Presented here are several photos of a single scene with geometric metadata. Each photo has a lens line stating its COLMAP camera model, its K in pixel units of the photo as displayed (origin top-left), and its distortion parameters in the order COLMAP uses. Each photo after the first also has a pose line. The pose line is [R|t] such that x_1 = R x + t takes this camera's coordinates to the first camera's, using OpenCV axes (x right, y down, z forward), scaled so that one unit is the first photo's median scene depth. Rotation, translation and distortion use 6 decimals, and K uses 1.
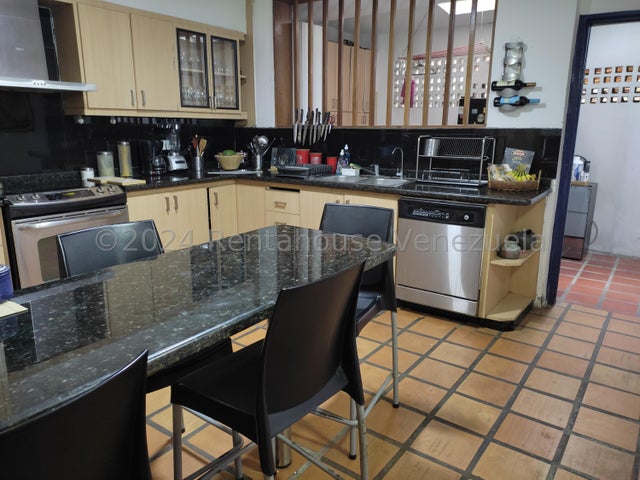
lens RADIAL K [[476.7, 0, 320.8], [0, 476.7, 238.1], [0, 0, 1]] dist [0.010823, 0.001029]
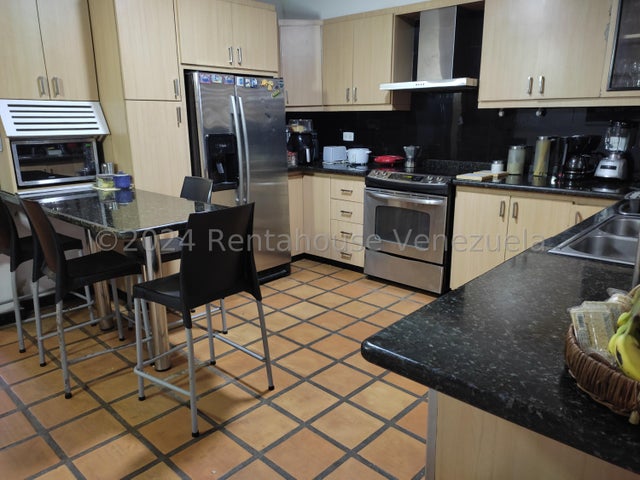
lens RADIAL K [[476.7, 0, 321.0], [0, 476.7, 243.6], [0, 0, 1]] dist [0.010823, 0.001029]
pose [[-0.121968, 0.245970, -0.961573, 0.596442], [-0.223804, 0.937040, 0.268083, -0.180597], [0.966972, 0.247901, -0.059240, 0.790412]]
